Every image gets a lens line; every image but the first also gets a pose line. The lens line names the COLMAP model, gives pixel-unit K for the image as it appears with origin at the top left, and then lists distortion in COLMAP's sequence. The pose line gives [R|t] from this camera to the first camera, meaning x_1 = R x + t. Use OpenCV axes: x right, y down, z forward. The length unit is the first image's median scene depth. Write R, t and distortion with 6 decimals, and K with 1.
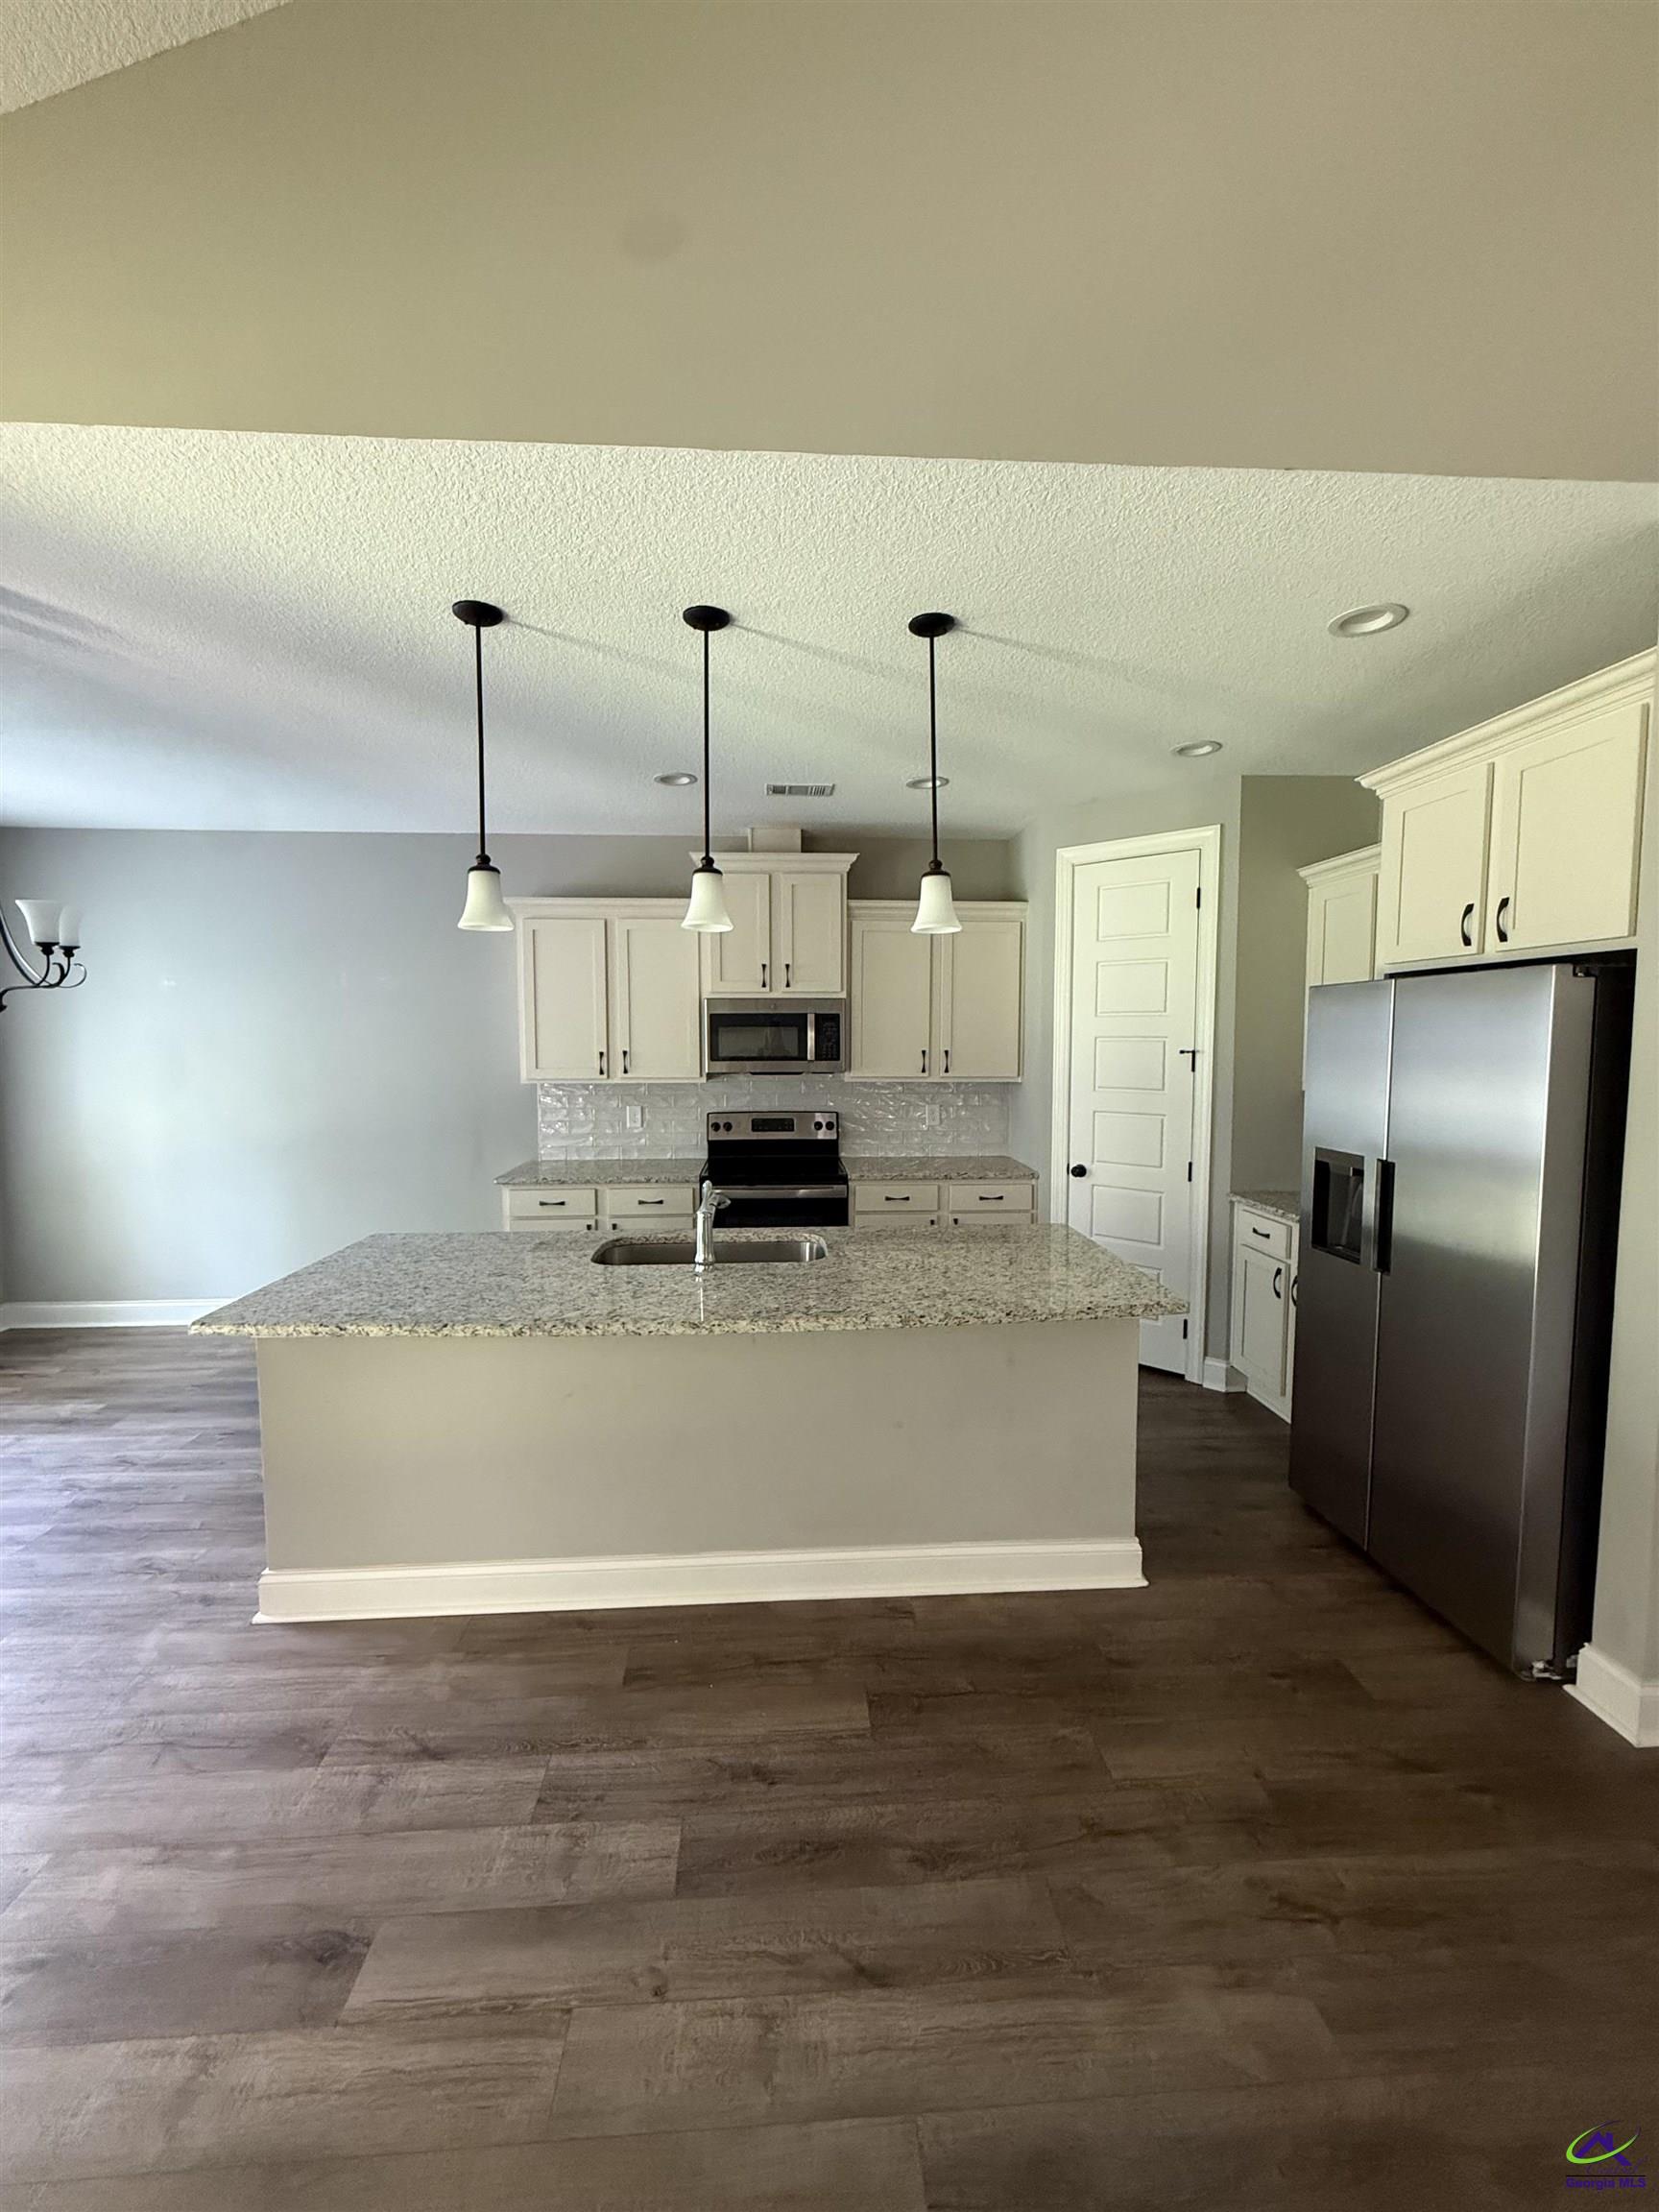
lens RADIAL K [[884.0, 0, 830.3], [0, 884.0, 1098.2], [0, 0, 1]] dist [-0.001752, 0.000300]
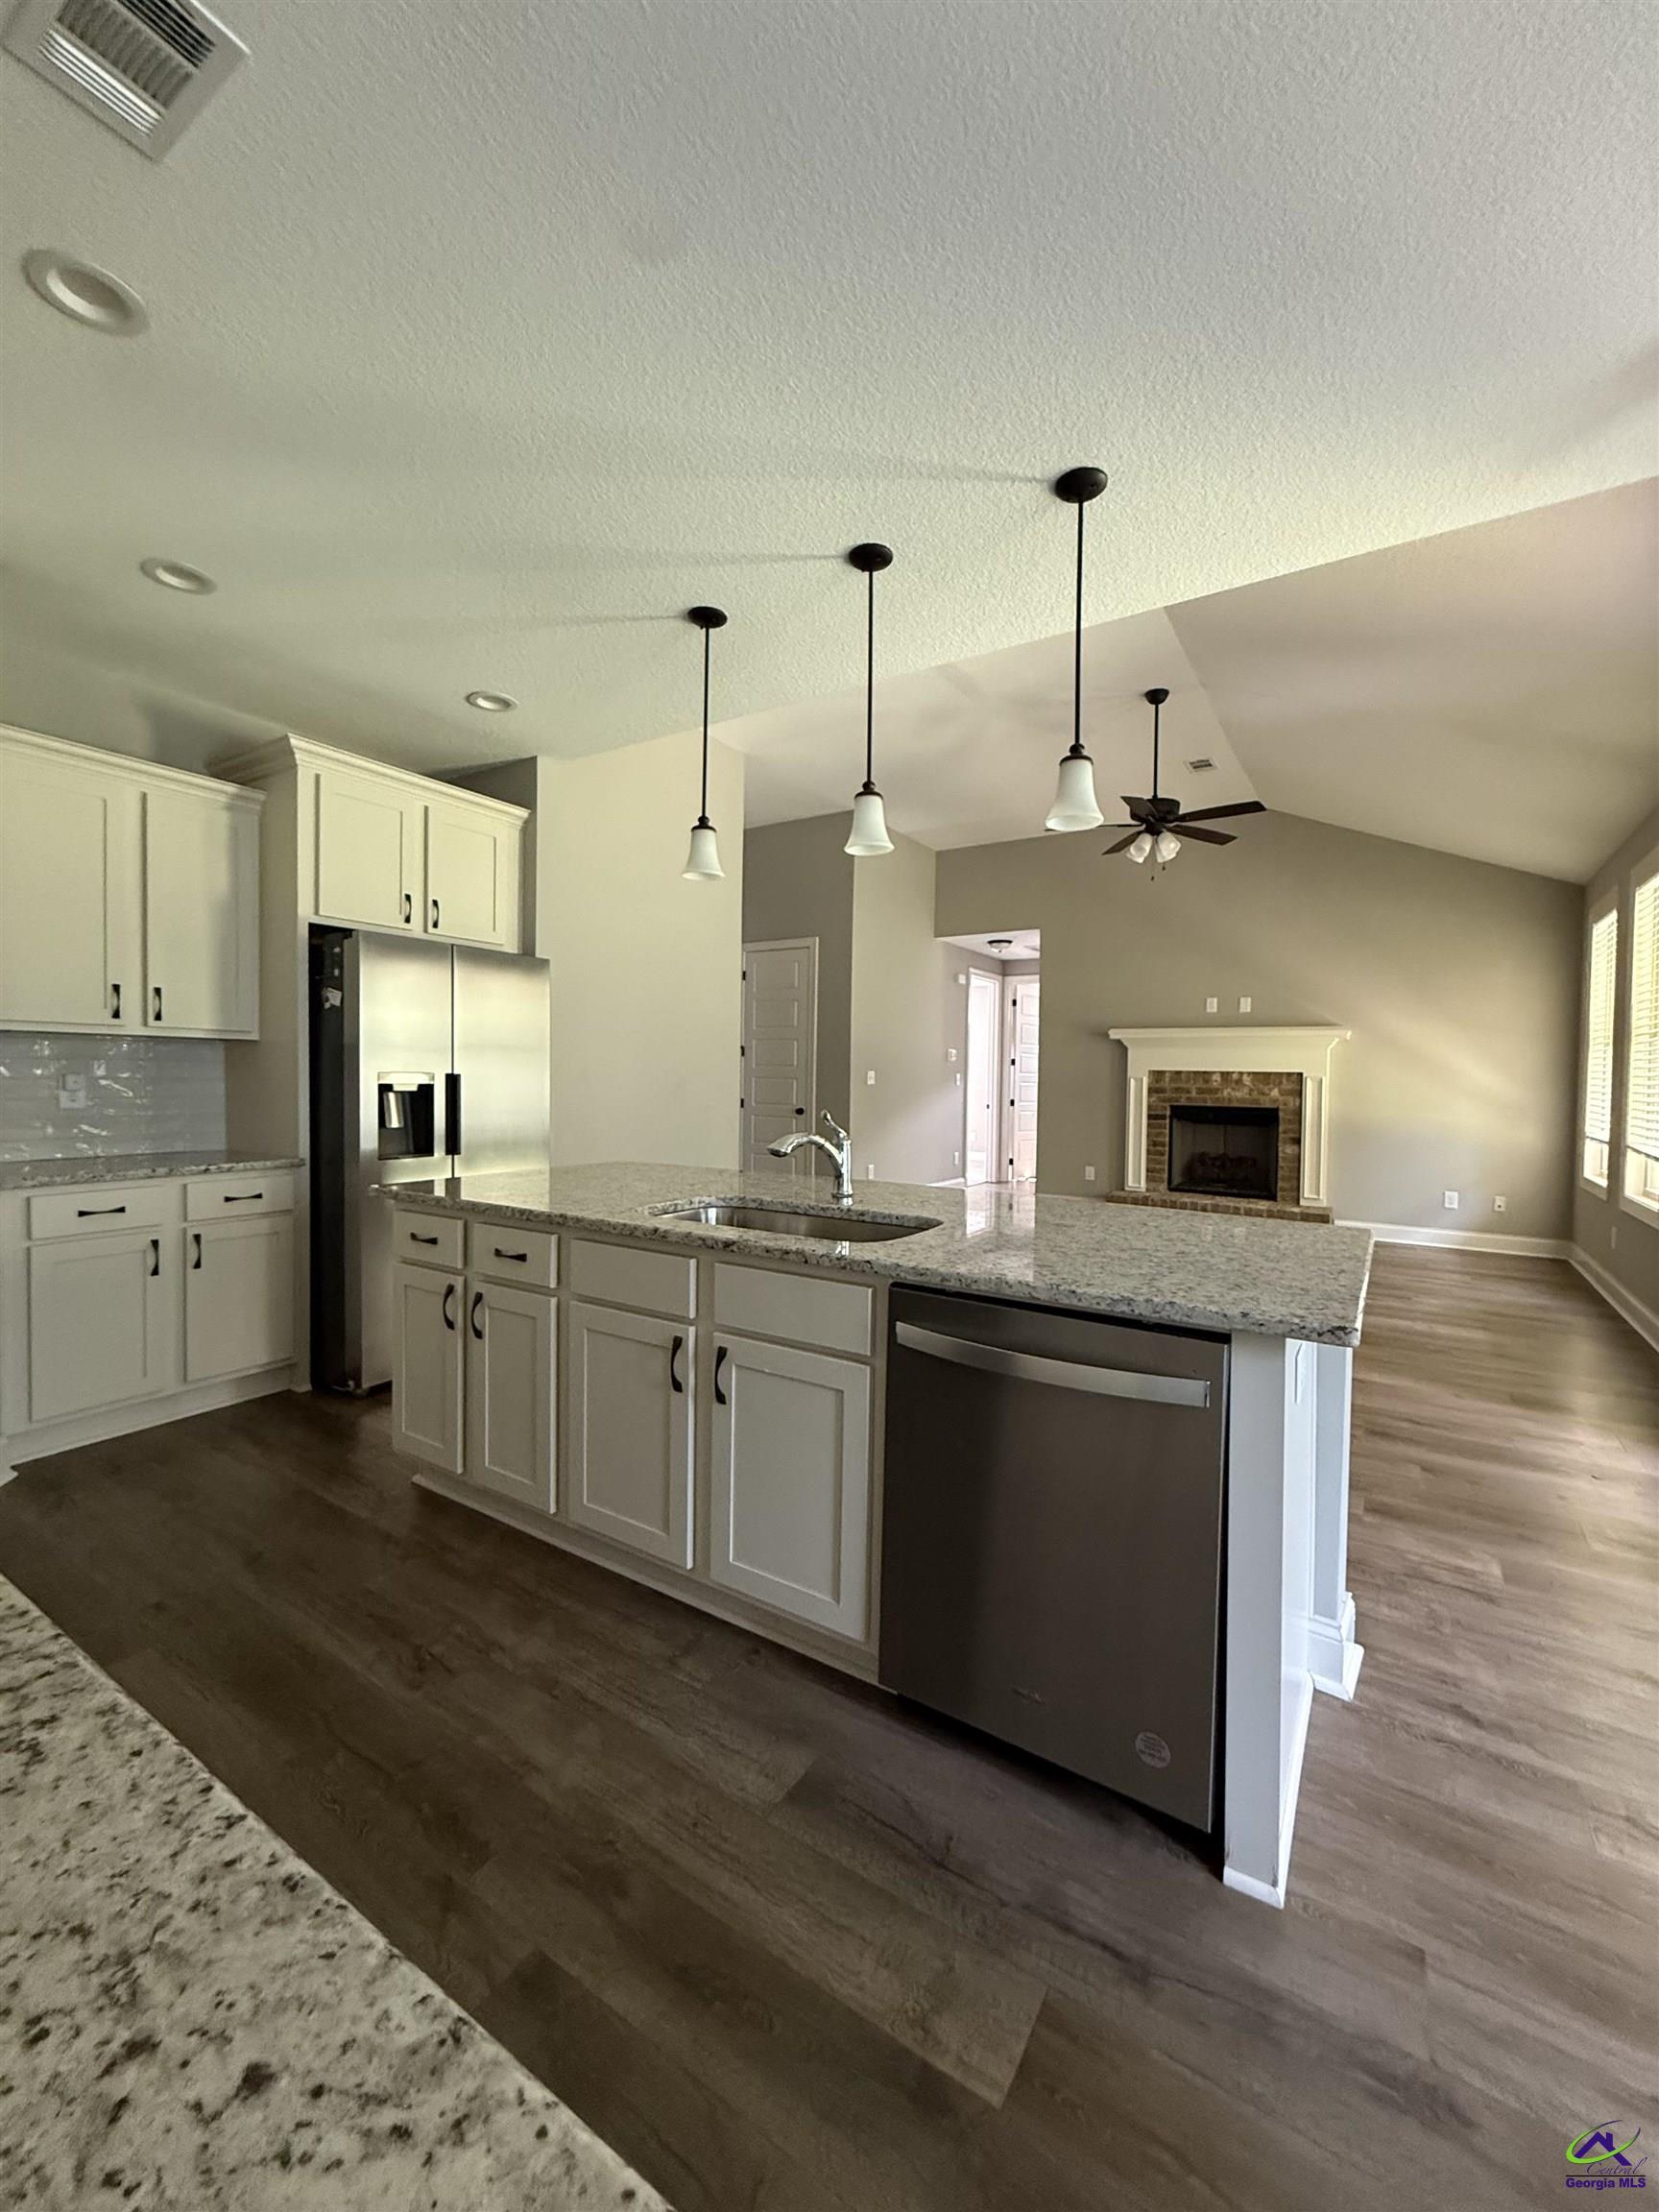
lens RADIAL K [[885.5, 0, 825.8], [0, 885.5, 1095.3], [0, 0, 1]] dist [-0.008505, 0.000000]
pose [[-0.802903, -0.023067, 0.595663, -0.375870], [0.026080, 0.996935, 0.073759, 0.009381], [-0.595539, 0.074756, -0.799841, 0.975438]]
